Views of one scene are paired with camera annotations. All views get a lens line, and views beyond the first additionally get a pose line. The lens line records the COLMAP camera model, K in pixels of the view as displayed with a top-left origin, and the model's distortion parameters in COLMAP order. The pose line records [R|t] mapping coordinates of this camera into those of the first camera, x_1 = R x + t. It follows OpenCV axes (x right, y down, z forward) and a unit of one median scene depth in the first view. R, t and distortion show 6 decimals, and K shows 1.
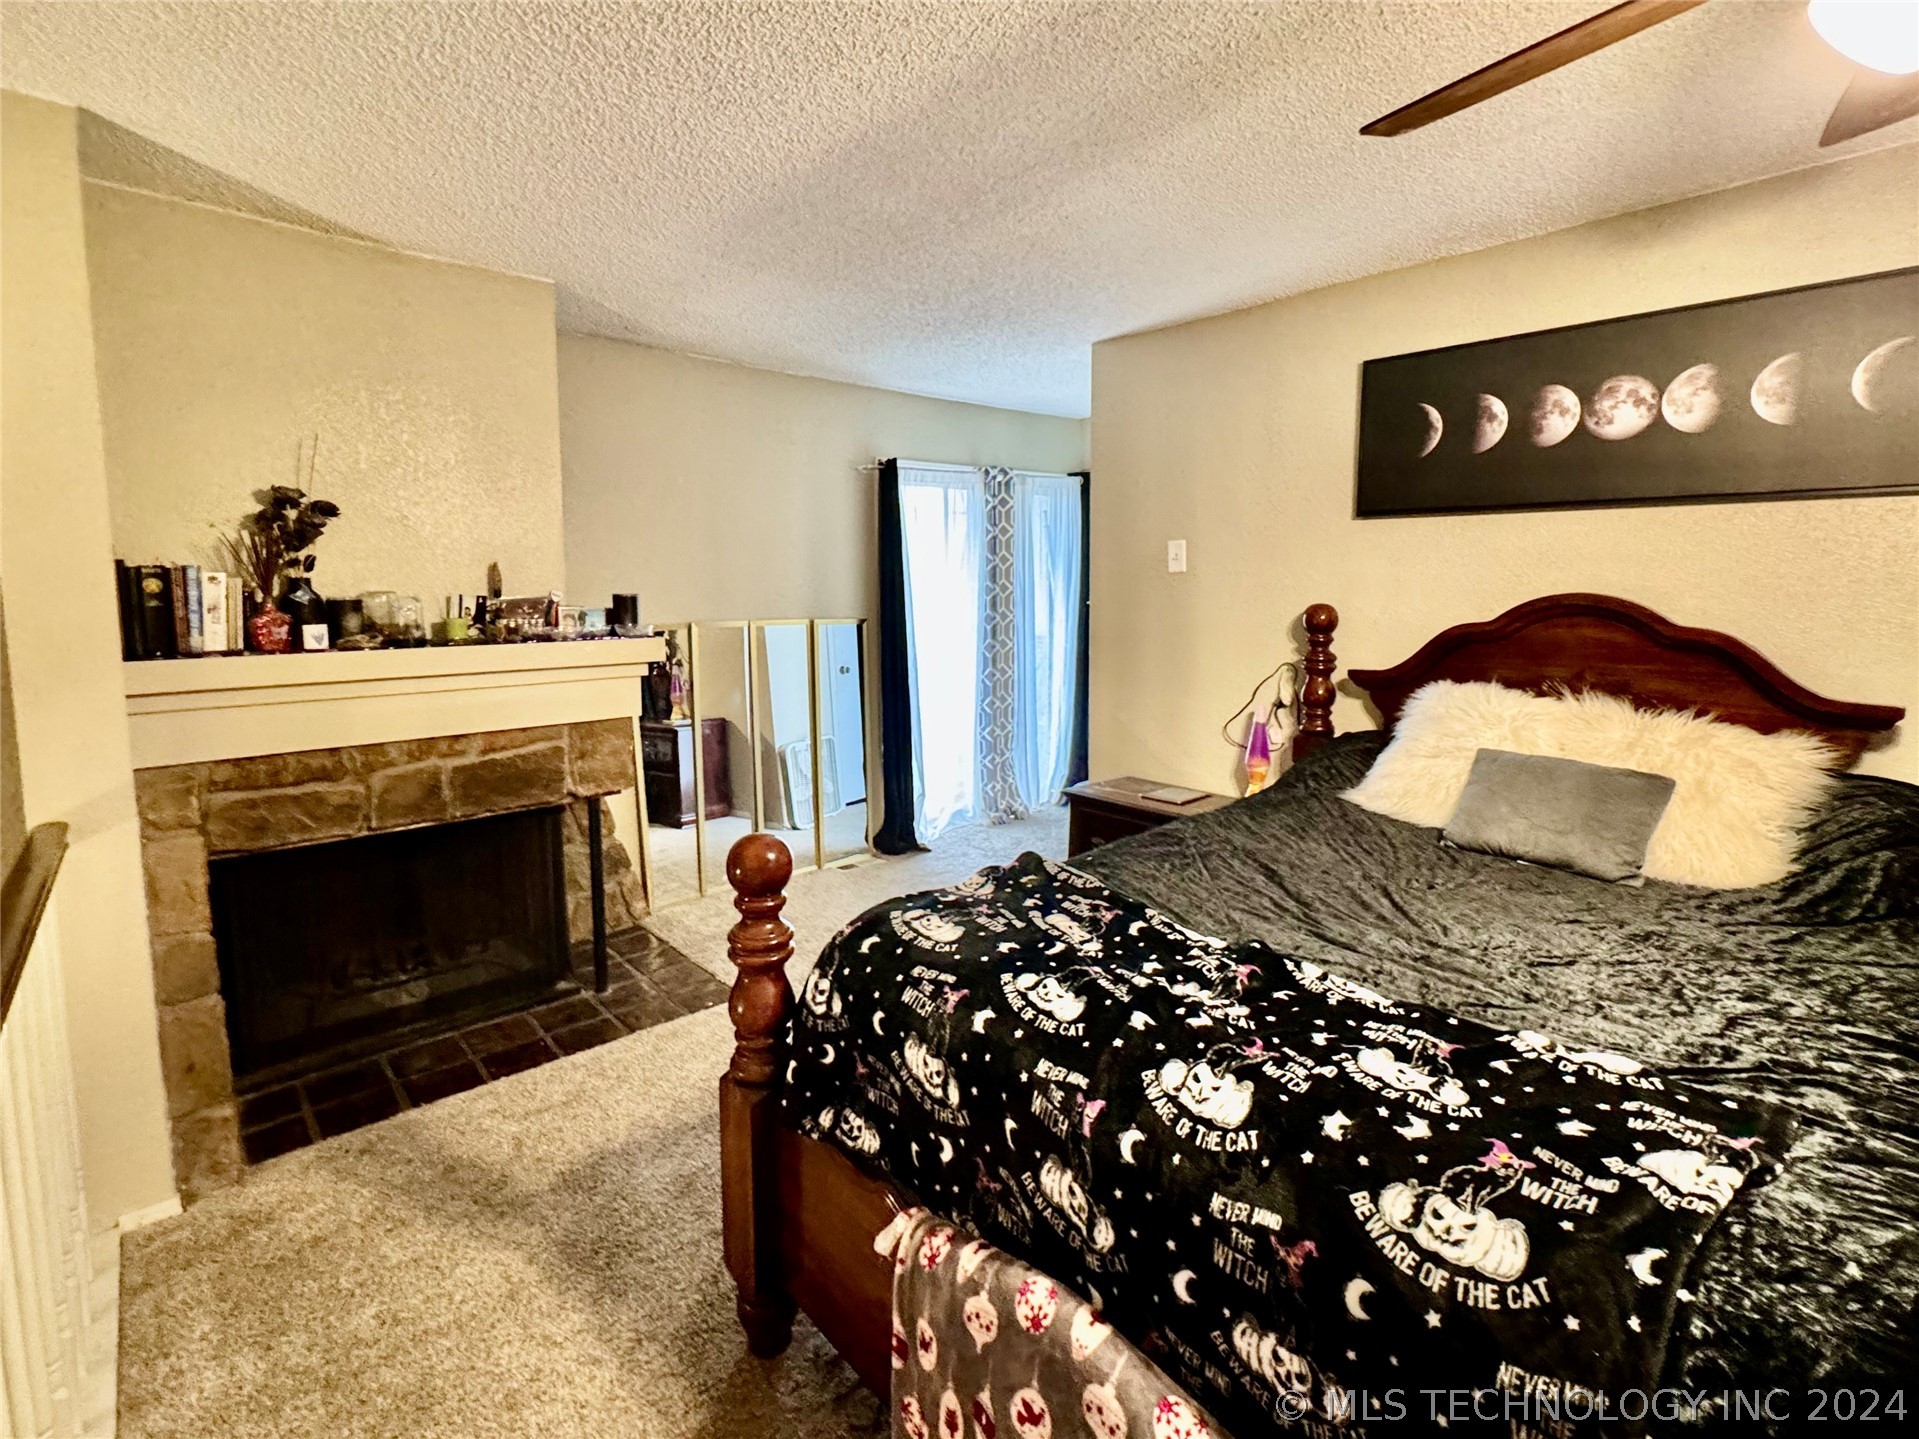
lens RADIAL K [[873.6, 0, 959.5], [0, 873.6, 719.5], [0, 0, 1]] dist [-0.000334, -0.000855]
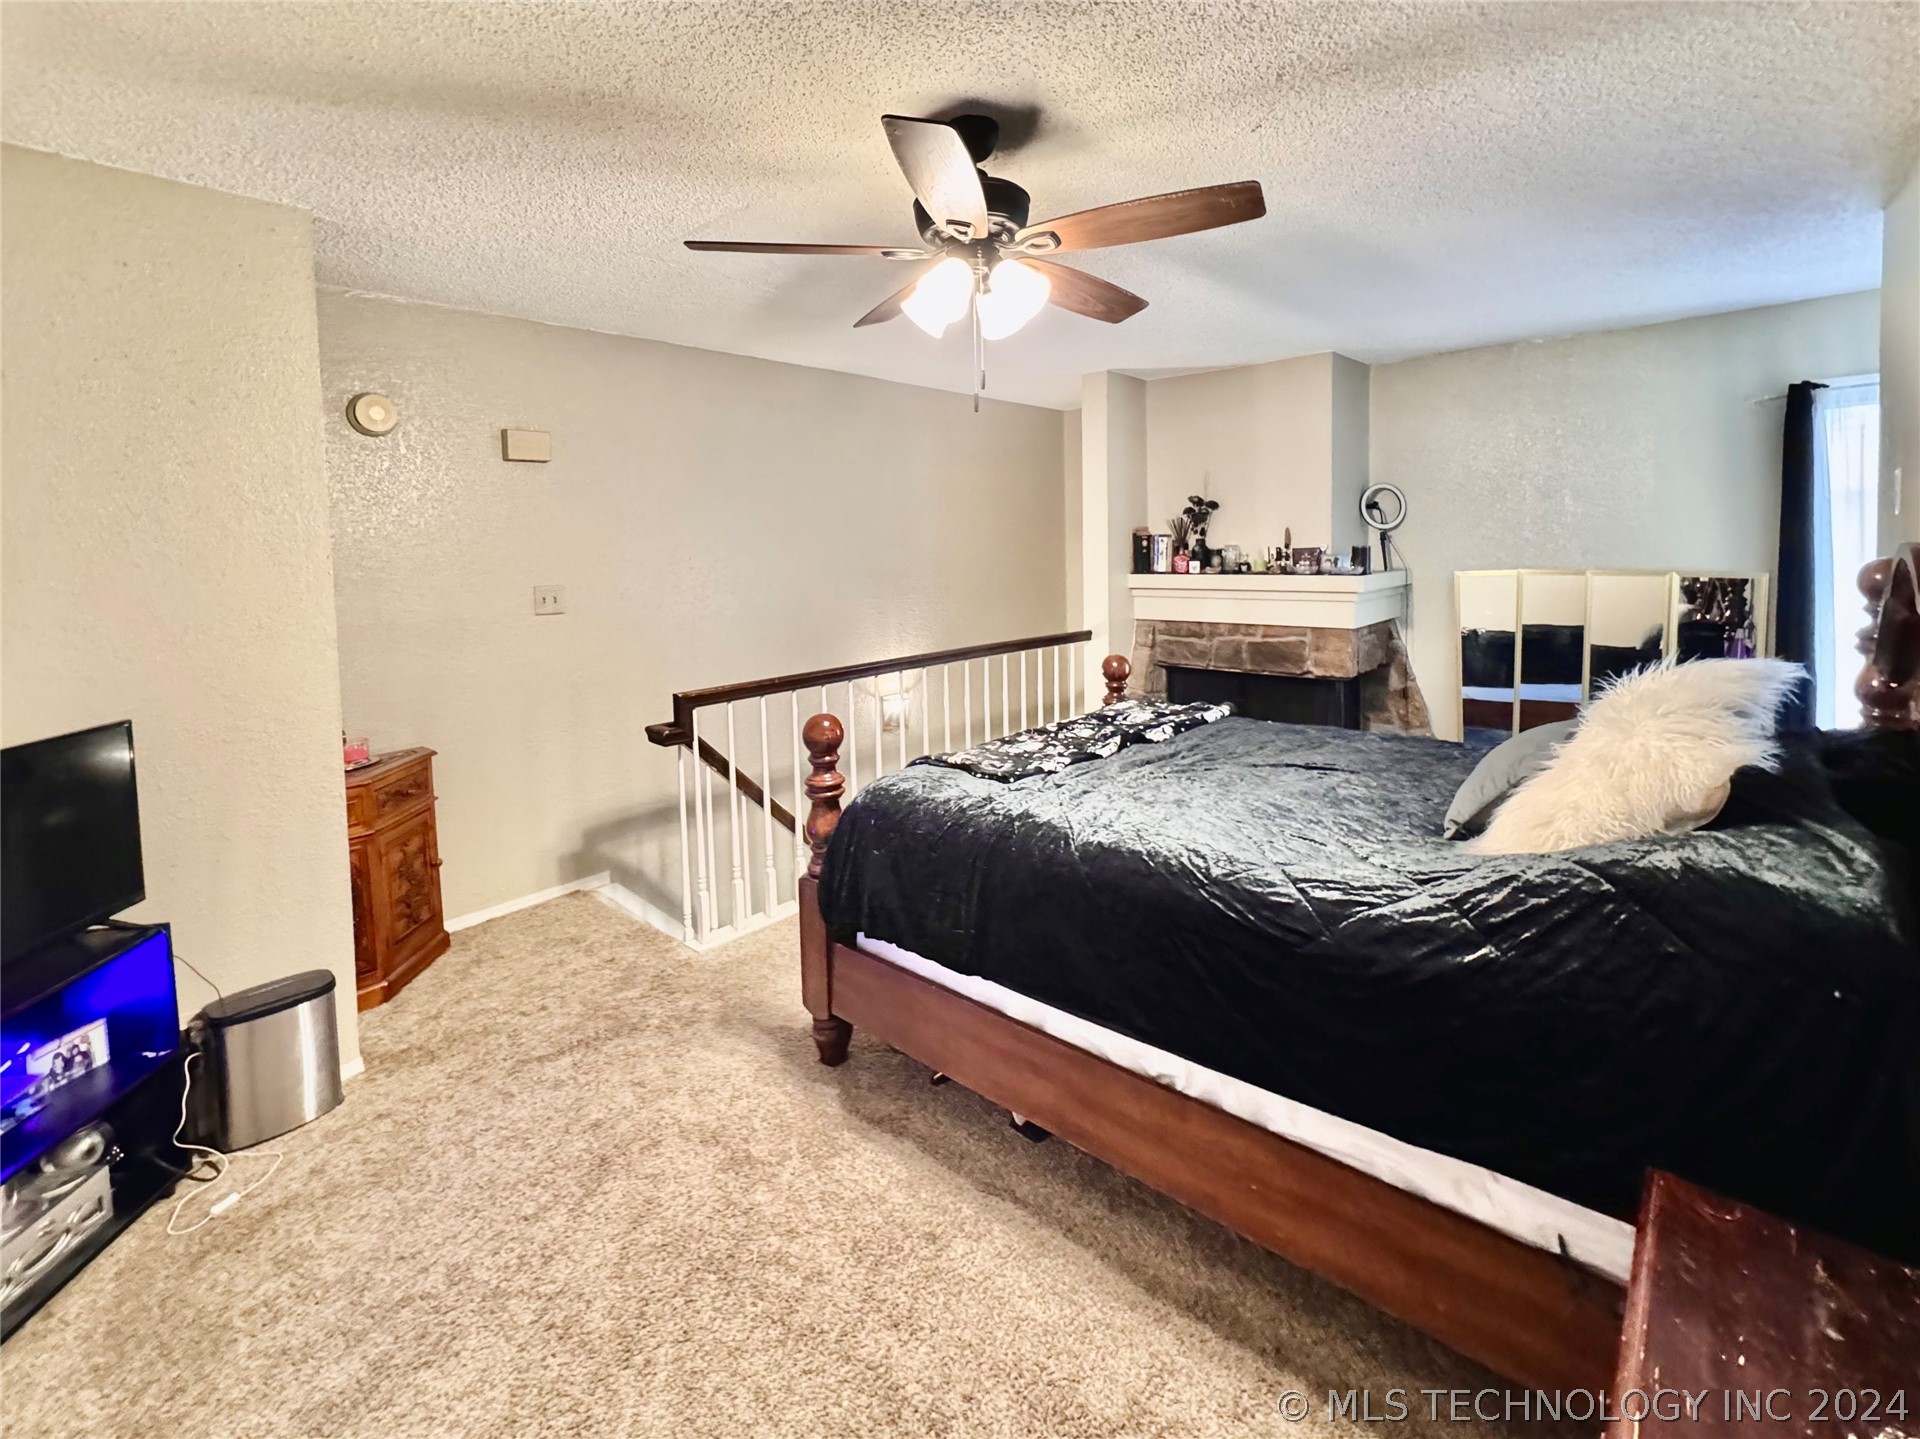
lens RADIAL K [[874.1, 0, 960.0], [0, 874.1, 719.5], [0, 0, 1]] dist [-0.000334, -0.000855]
pose [[0.081375, 0.191888, -0.978037, 1.725246], [-0.135983, 0.974253, 0.179832, -0.049080], [0.987364, 0.118362, 0.105373, 0.331207]]
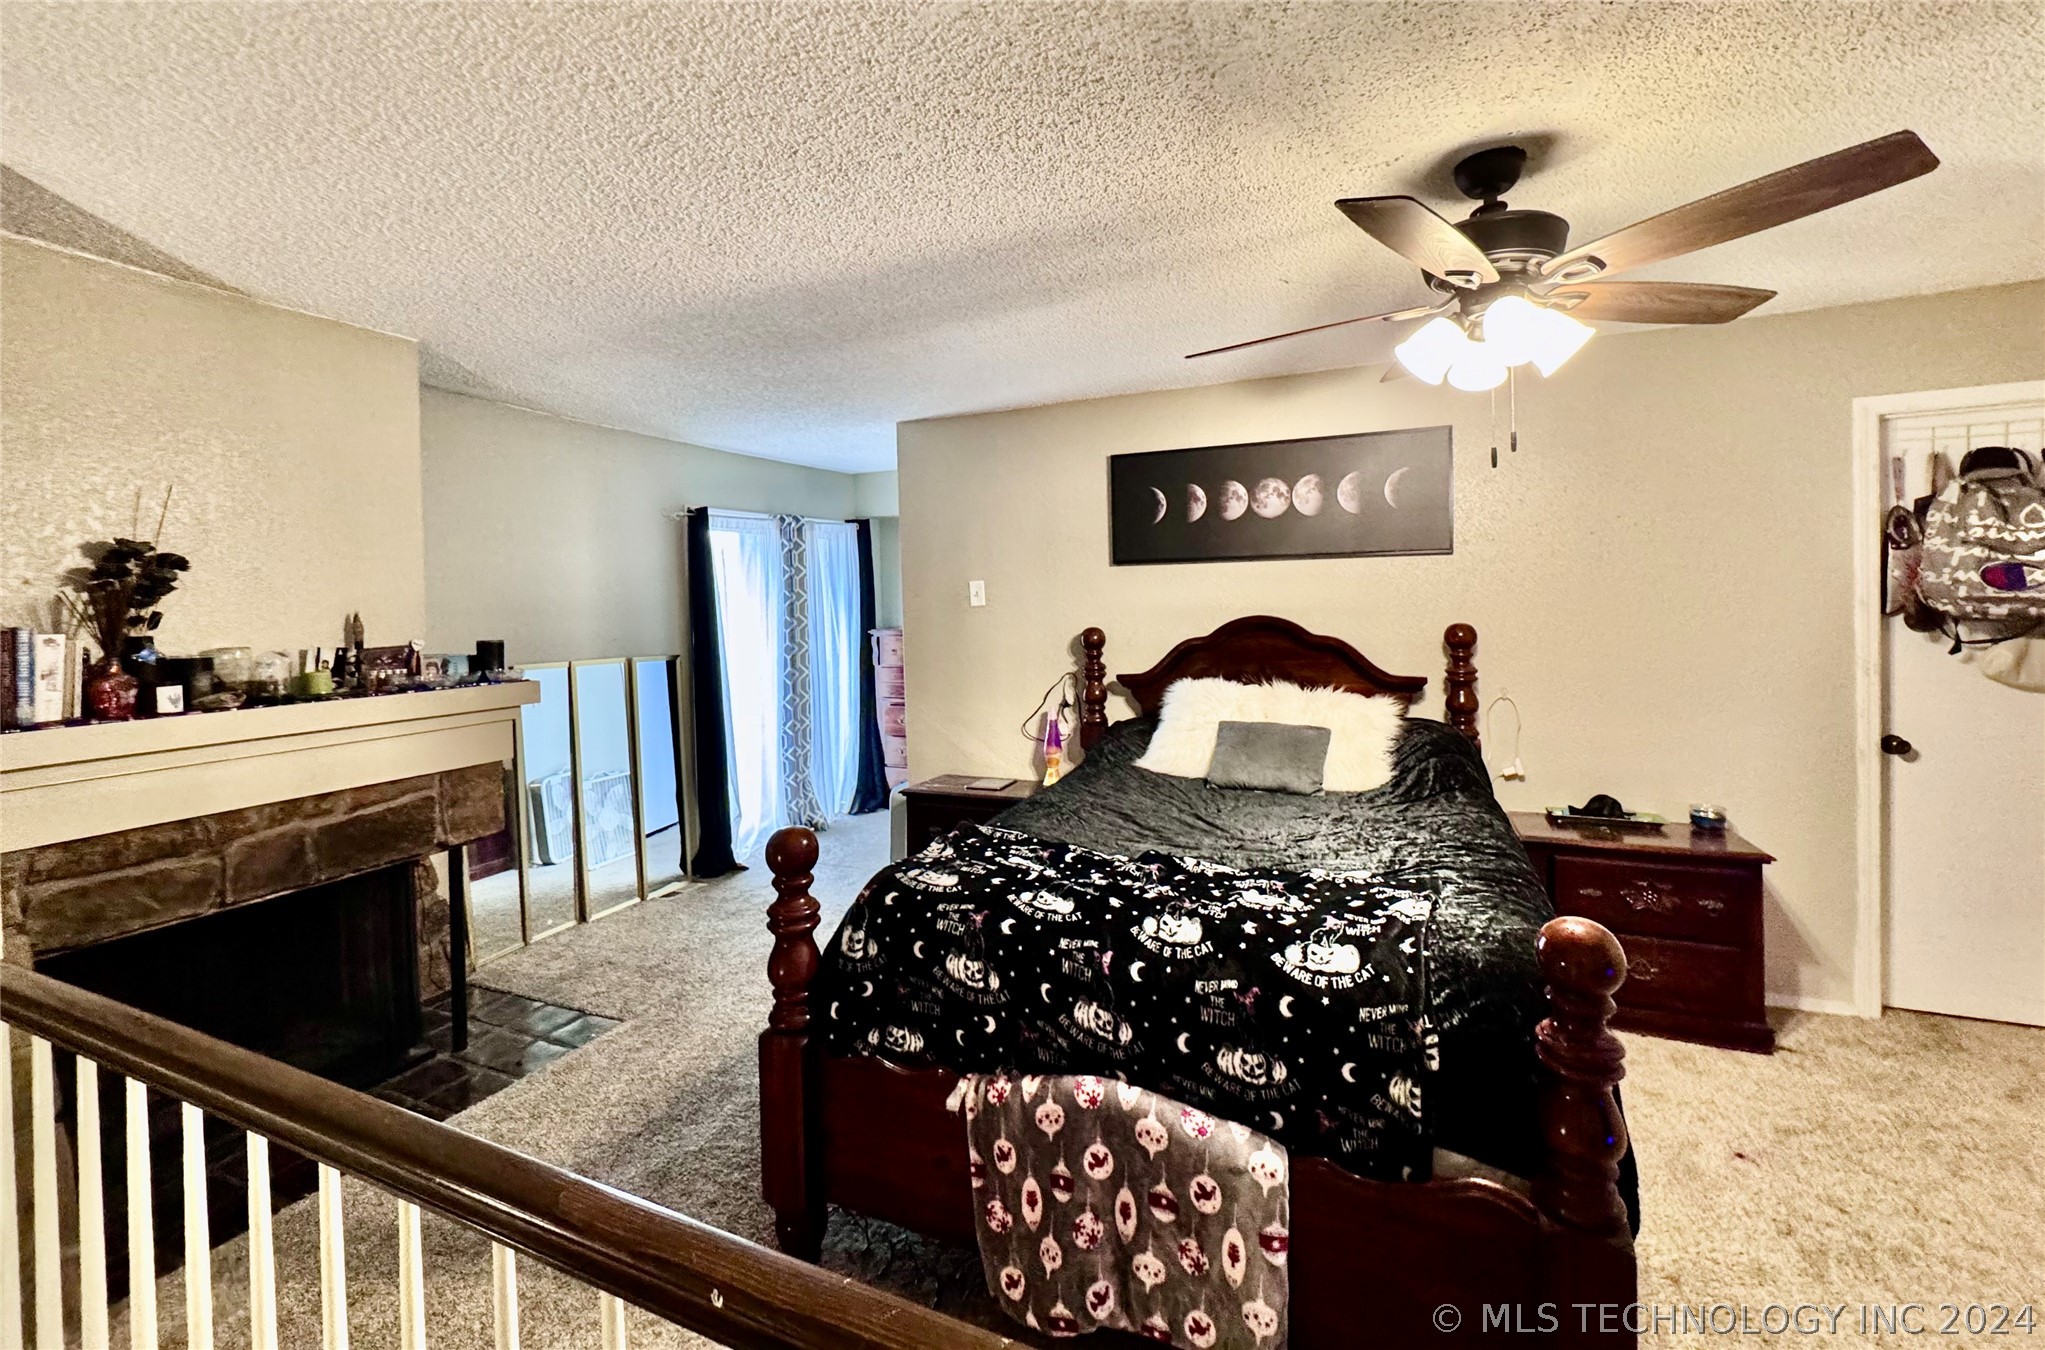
lens RADIAL K [[831.4, 0, 1017.9], [0, 831.4, 687.9], [0, 0, 1]] dist [-0.002474, 0.000061]
pose [[0.915473, -0.061125, 0.397711, -0.335364], [0.085562, 0.995362, -0.043972, 0.011237], [-0.393178, 0.074284, 0.916457, -0.201728]]
